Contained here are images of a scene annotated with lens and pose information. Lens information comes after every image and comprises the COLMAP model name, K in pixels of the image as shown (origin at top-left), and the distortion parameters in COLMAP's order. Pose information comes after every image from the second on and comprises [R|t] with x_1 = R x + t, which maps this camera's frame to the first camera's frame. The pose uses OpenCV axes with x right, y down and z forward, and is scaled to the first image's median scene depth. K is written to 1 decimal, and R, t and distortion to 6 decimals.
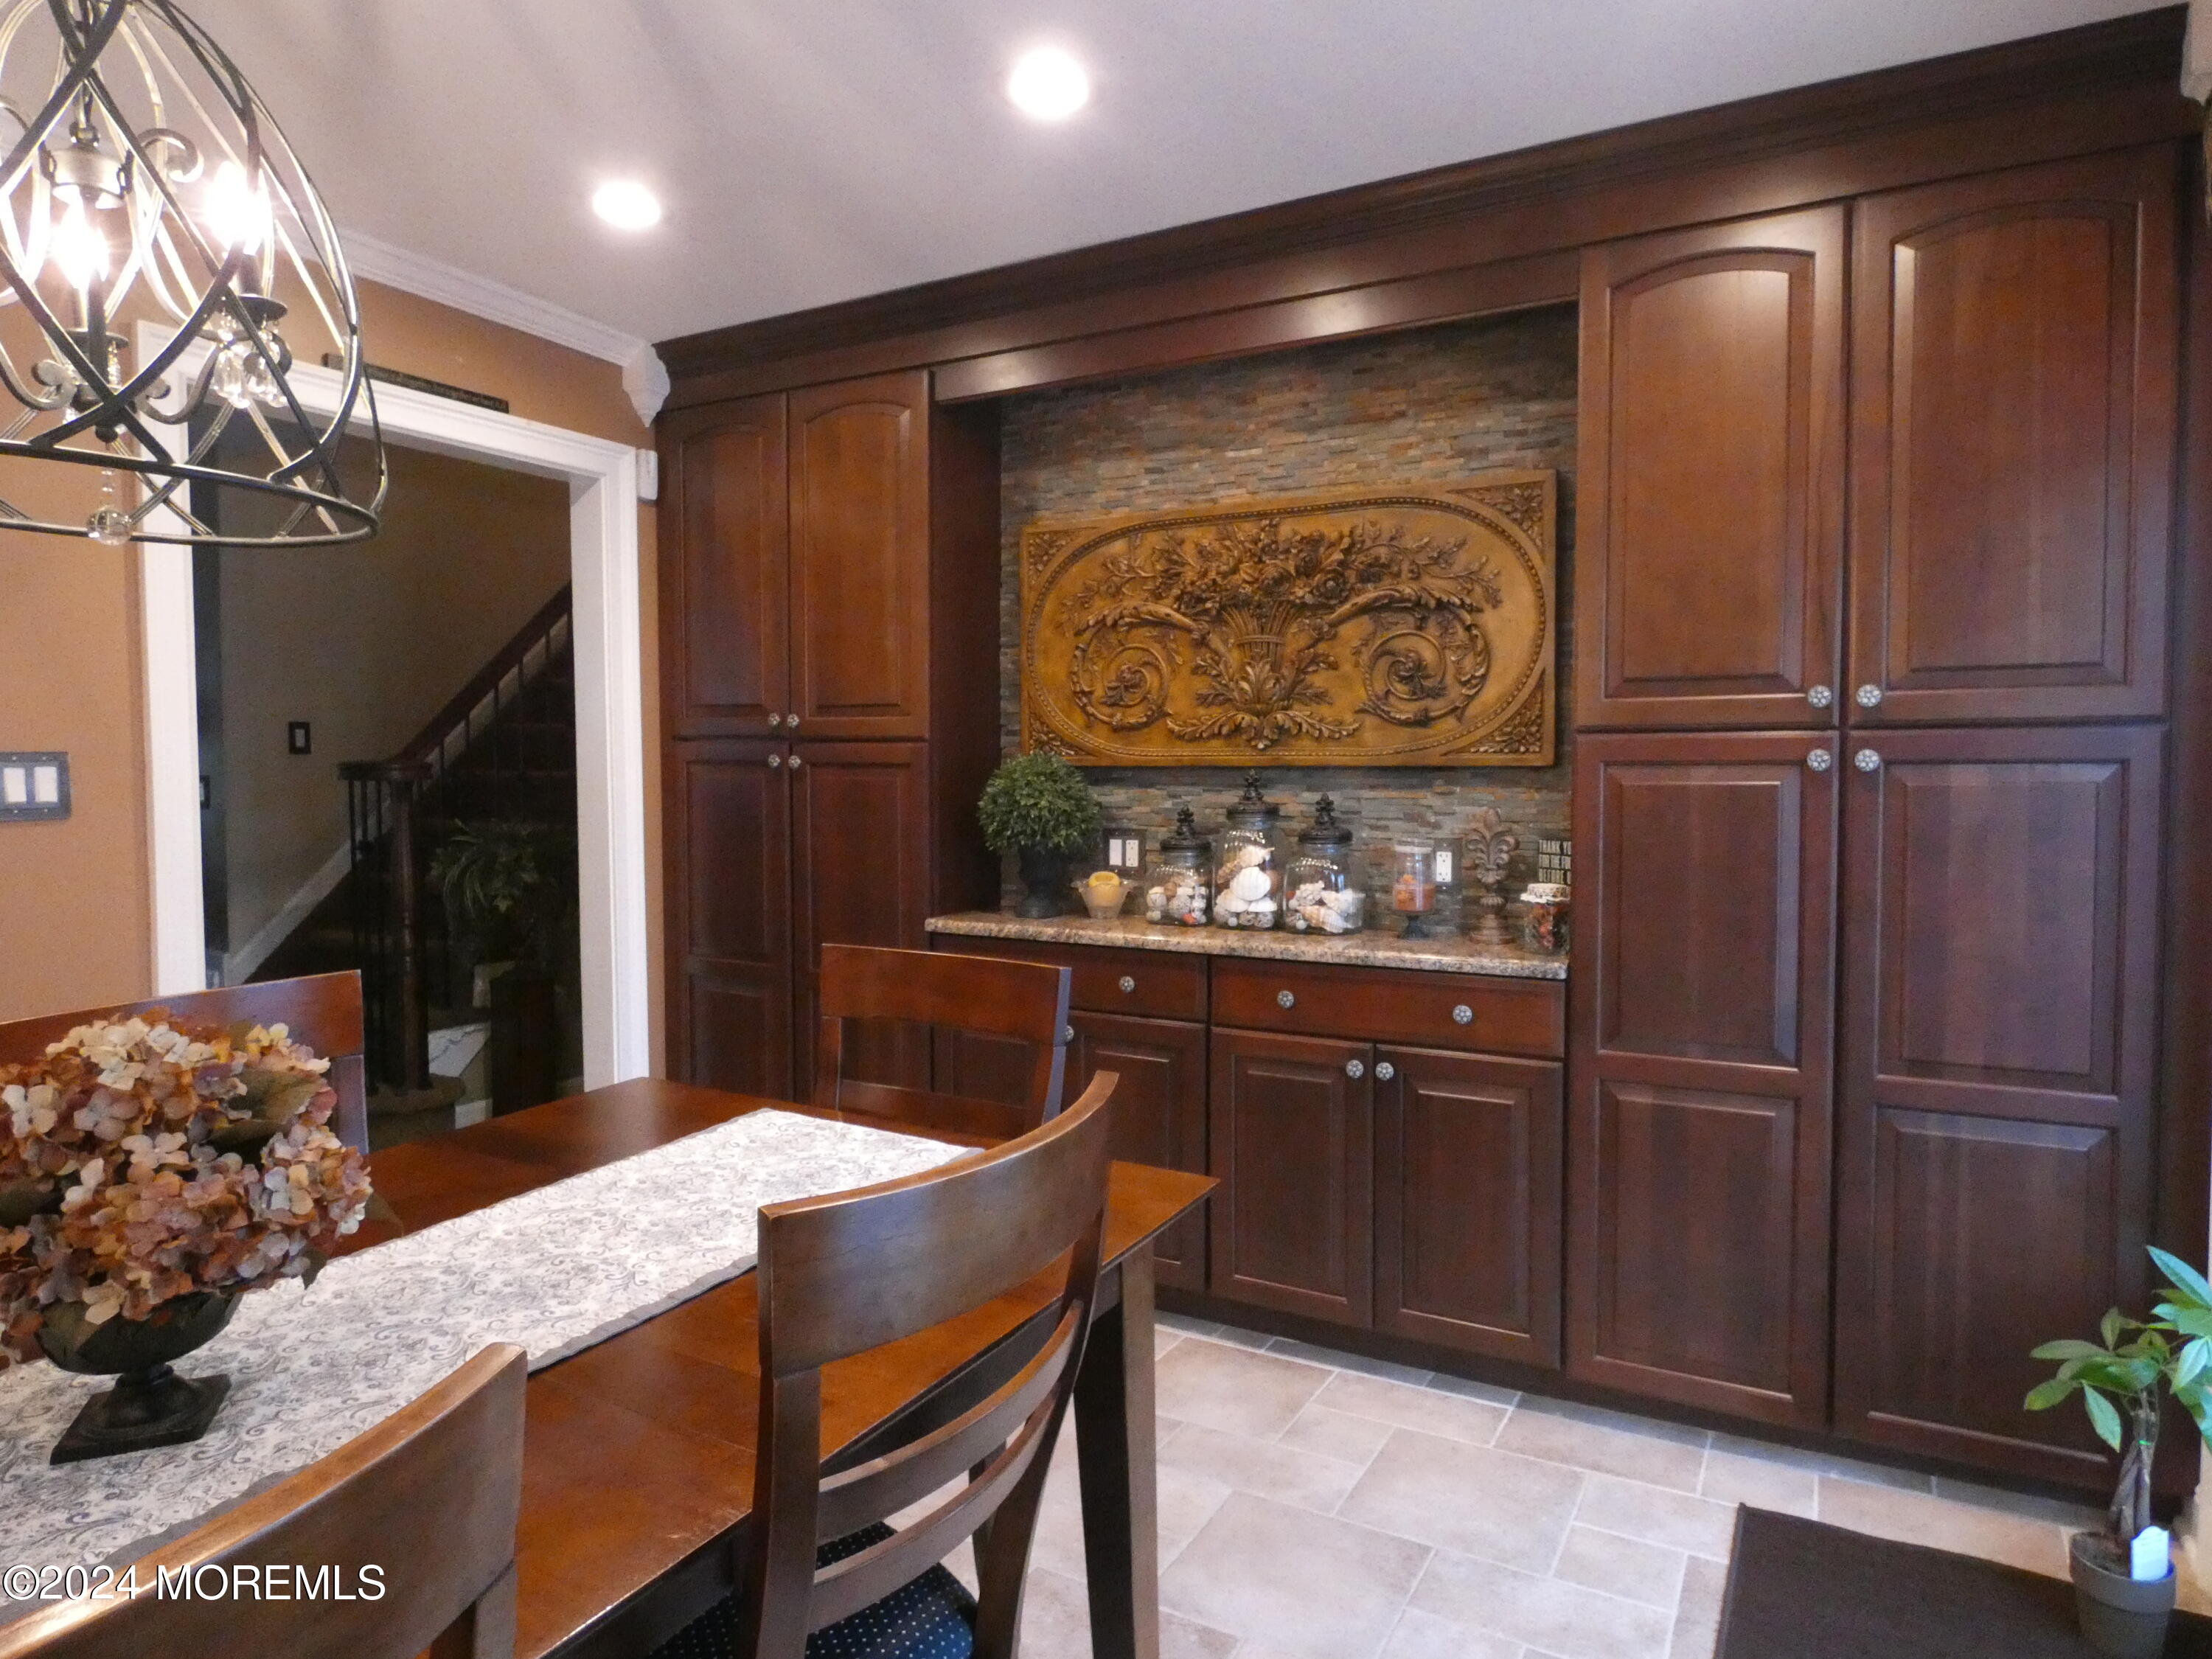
lens RADIAL K [[1349.6, 0, 1110.5], [0, 1349.6, 818.9], [0, 0, 1]] dist [0.008091, 0.001037]
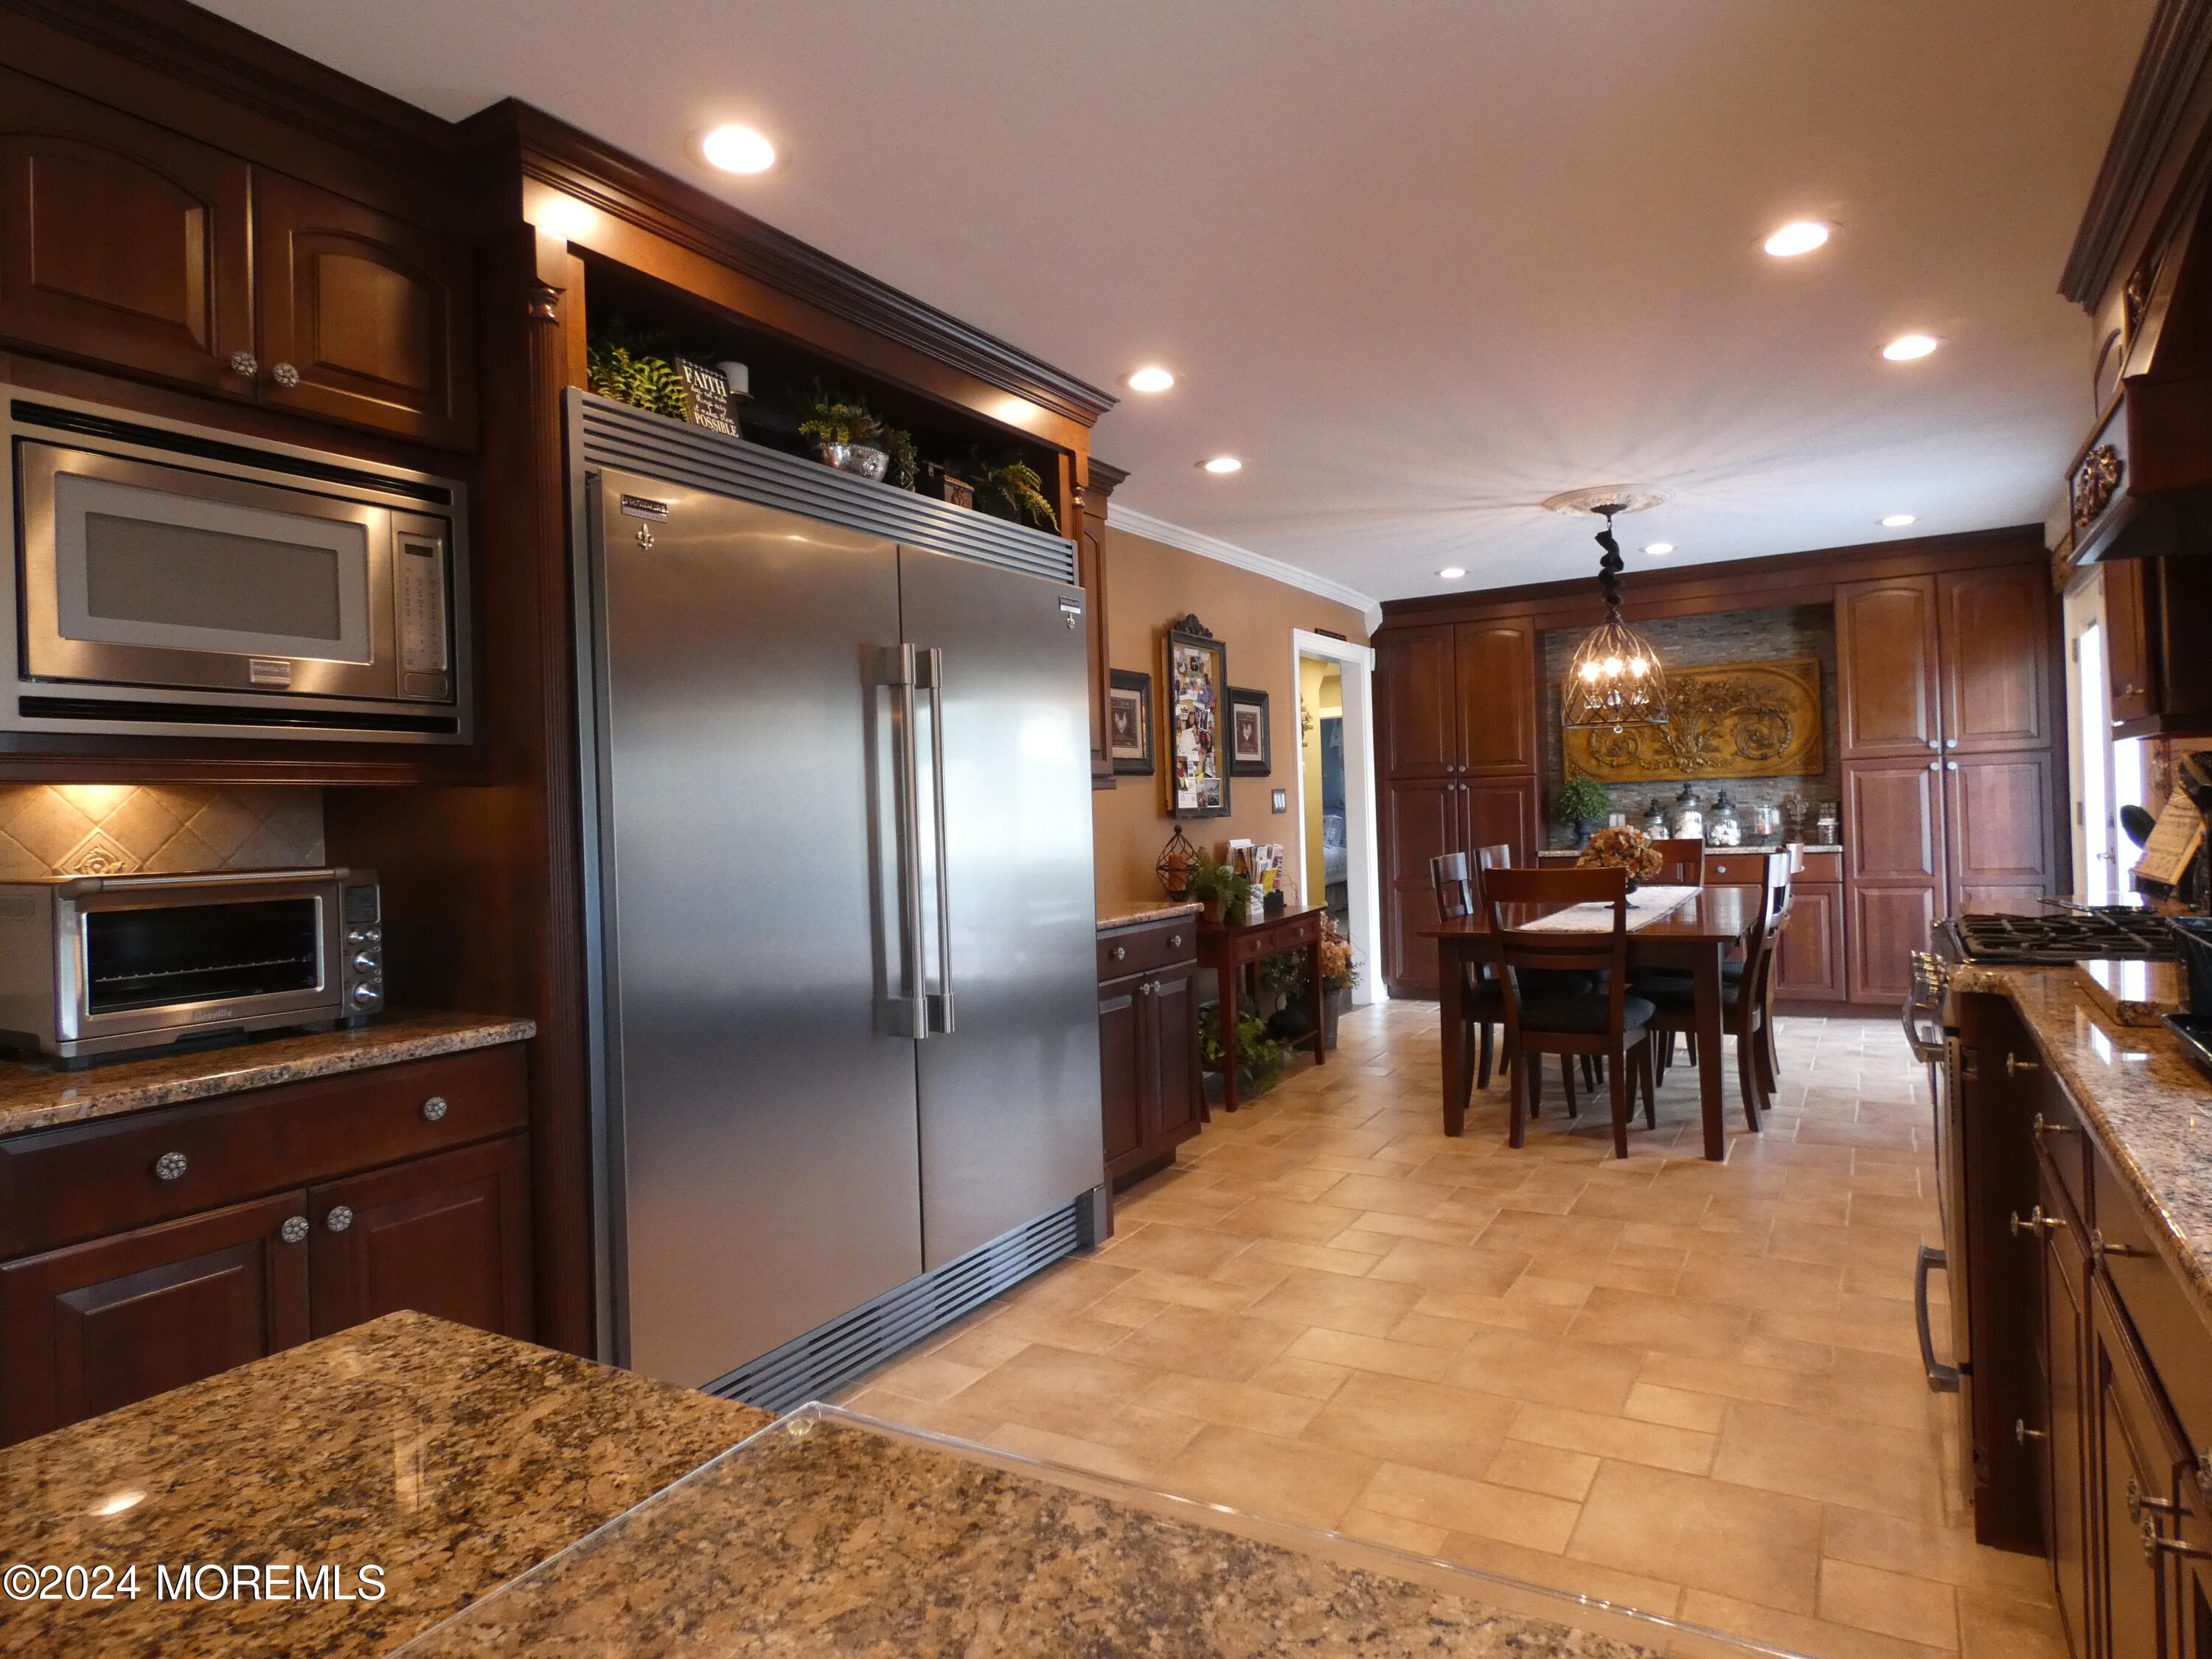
lens RADIAL K [[1349.6, 0, 1110.5], [0, 1349.6, 818.9], [0, 0, 1]] dist [0.008091, 0.001037]
pose [[0.999150, -0.039370, -0.012248, -0.938192], [0.039020, 0.998856, -0.027658, 0.061241], [0.013323, 0.027157, 0.999542, -1.485892]]
